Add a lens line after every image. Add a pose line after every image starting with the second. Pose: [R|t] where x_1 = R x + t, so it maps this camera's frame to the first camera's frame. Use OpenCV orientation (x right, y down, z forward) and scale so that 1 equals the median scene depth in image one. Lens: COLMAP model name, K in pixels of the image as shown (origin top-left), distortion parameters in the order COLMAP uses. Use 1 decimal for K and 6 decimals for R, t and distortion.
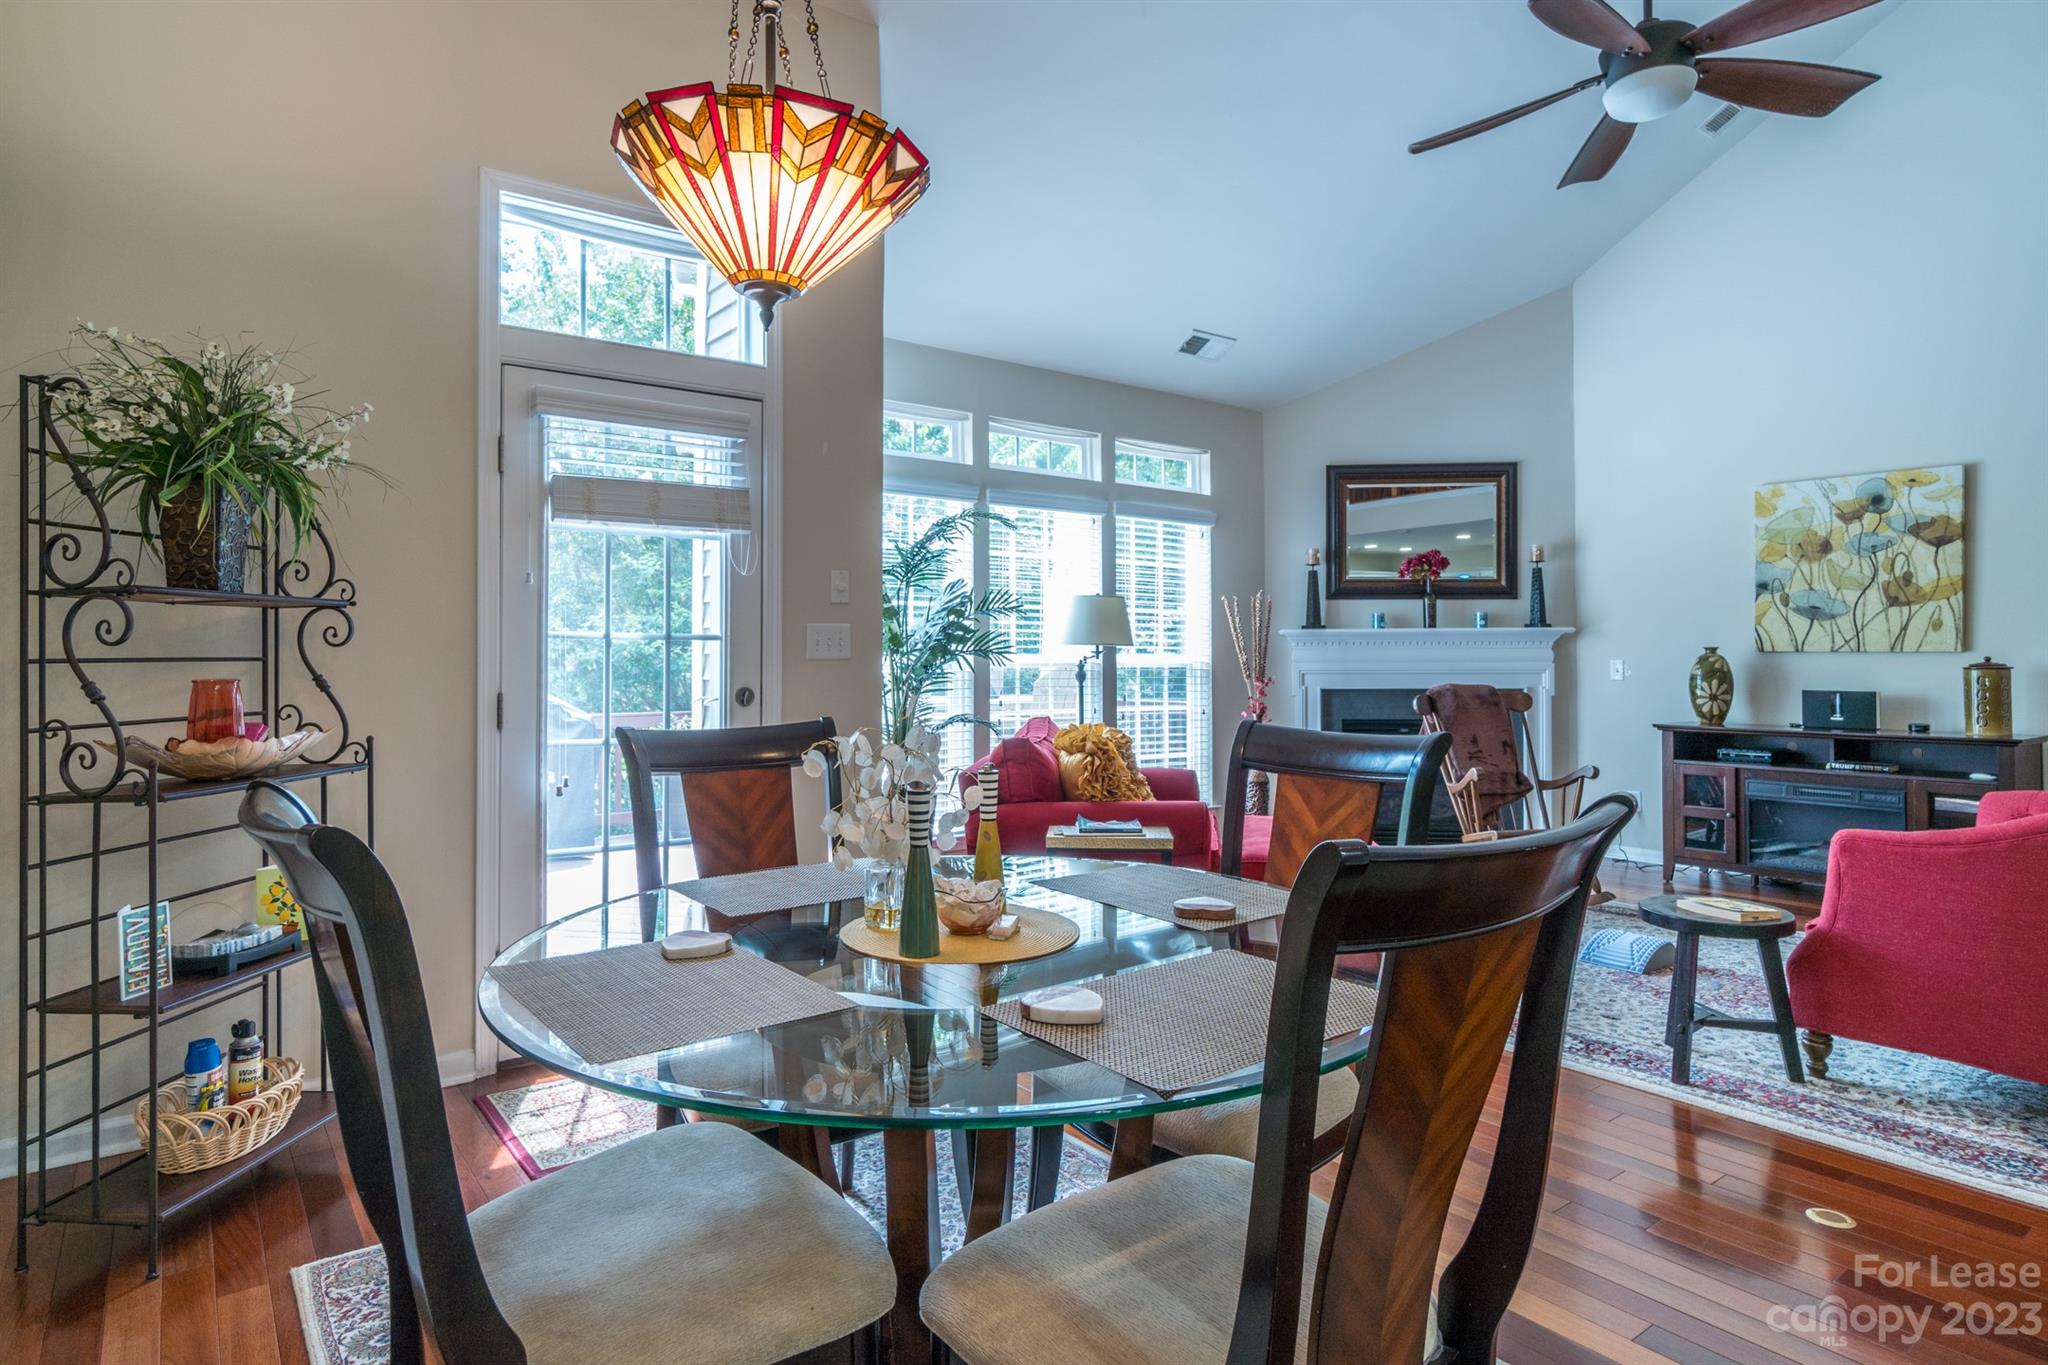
lens RADIAL K [[1133.1, 0, 1026.9], [0, 1133.1, 642.0], [0, 0, 1]] dist [-0.003344, 0.005830]
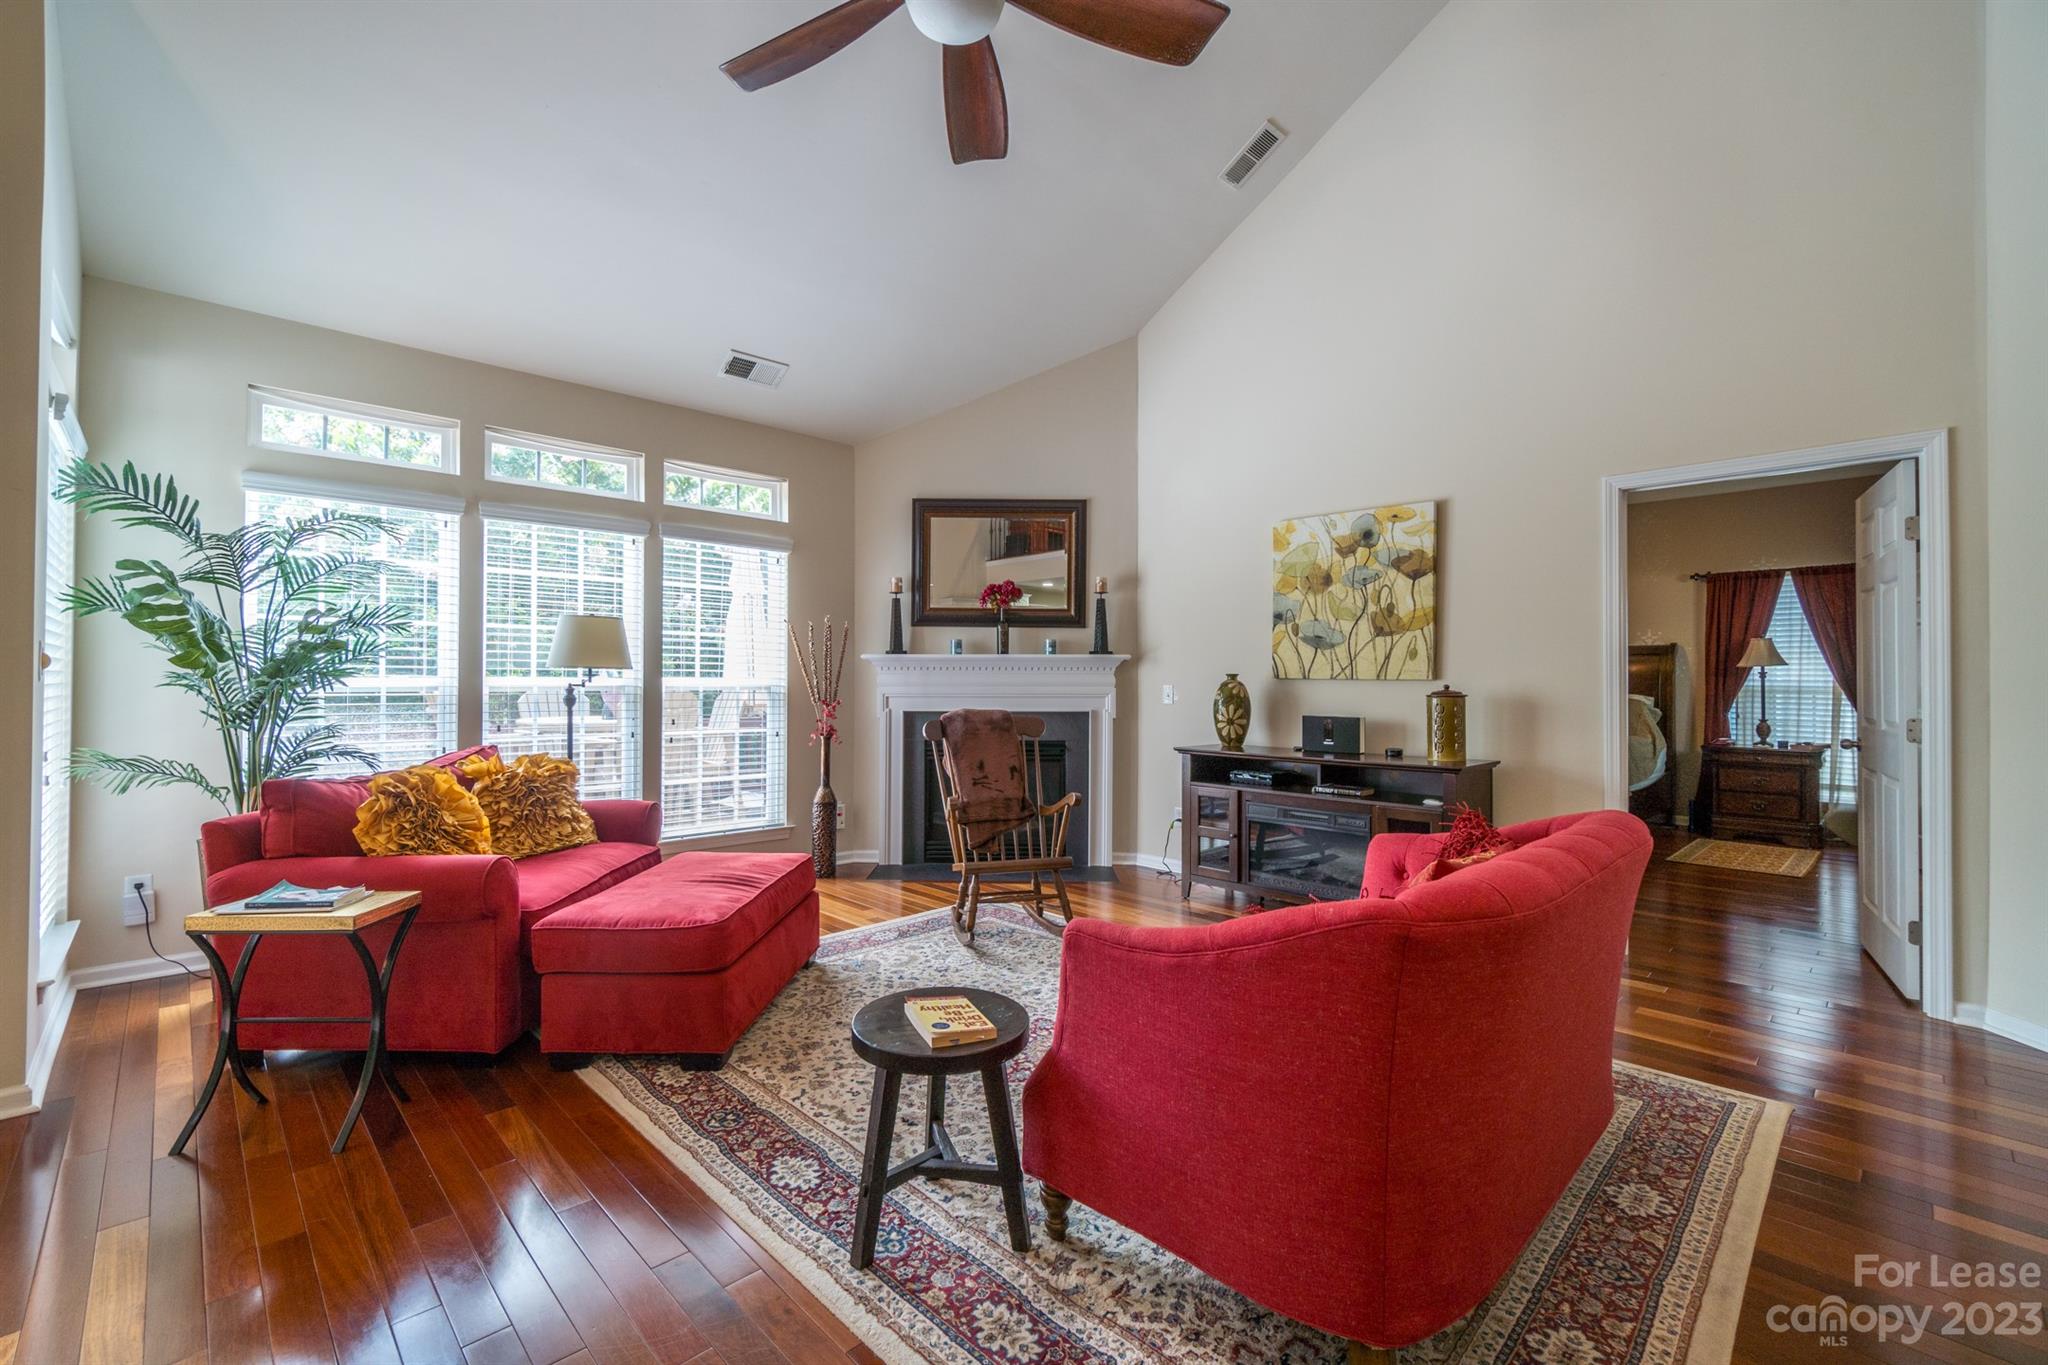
lens RADIAL K [[872.4, 0, 1009.4], [0, 872.4, 673.0], [0, 0, 1]] dist [-0.004271, 0.000428]
pose [[0.993663, 0.006459, 0.112215, 0.330339], [-0.007233, 0.999953, 0.006496, -0.000174], [-0.112167, -0.007266, 0.993663, 0.233011]]
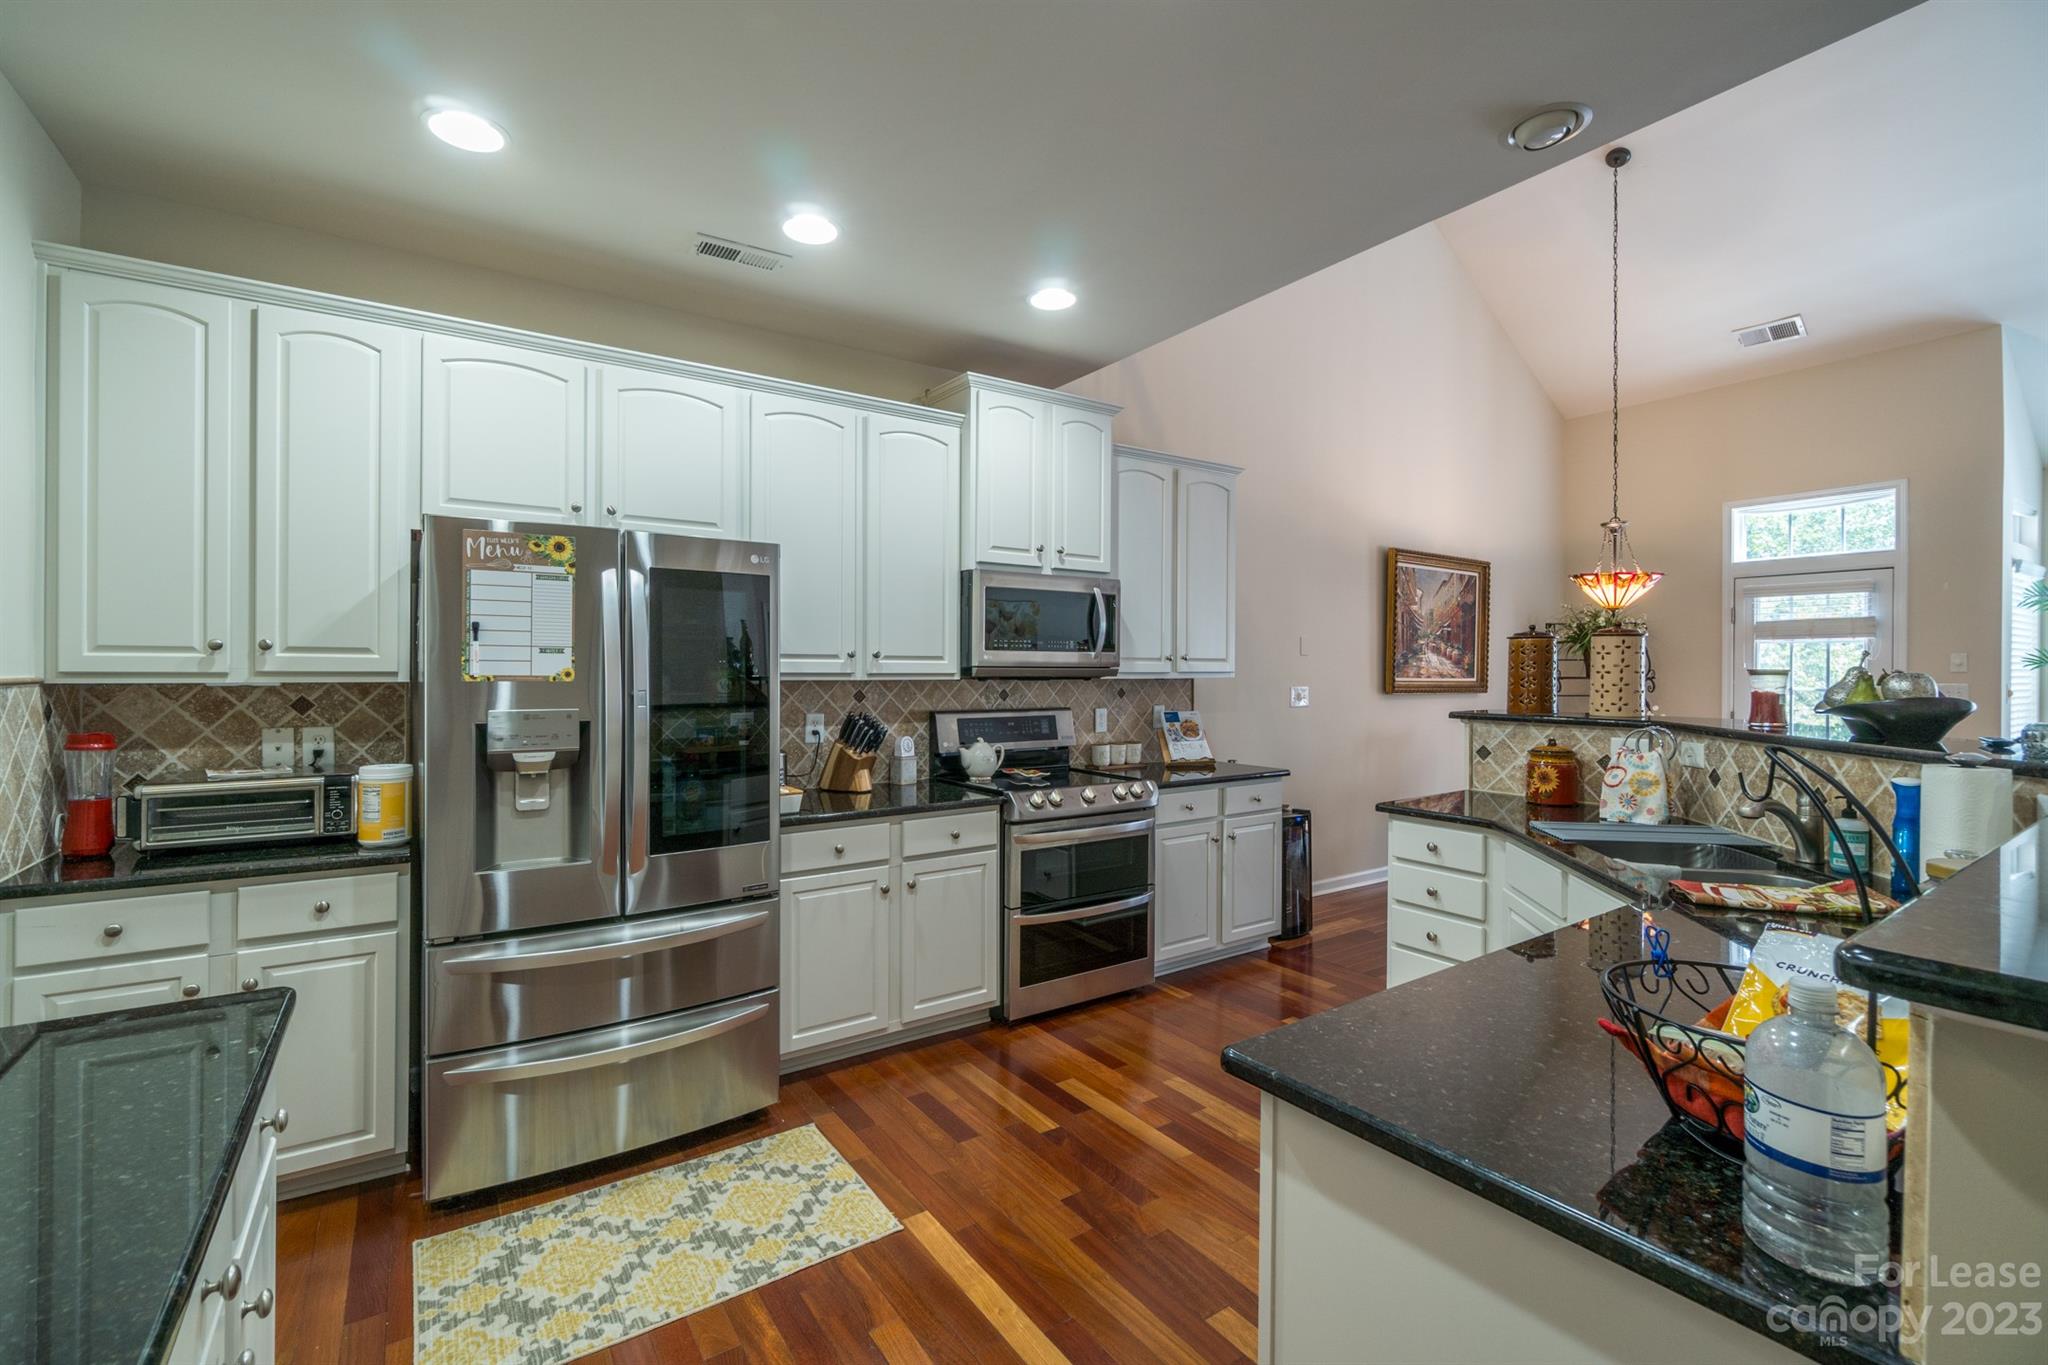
lens RADIAL K [[872.4, 0, 989.3], [0, 872.4, 677.8], [0, 0, 1]] dist [-0.004271, 0.000428]
pose [[-0.070740, 0.012334, -0.997419, 0.884260], [0.011925, 0.999863, 0.011519, -0.040507], [0.997423, -0.011079, -0.070878, -0.282681]]
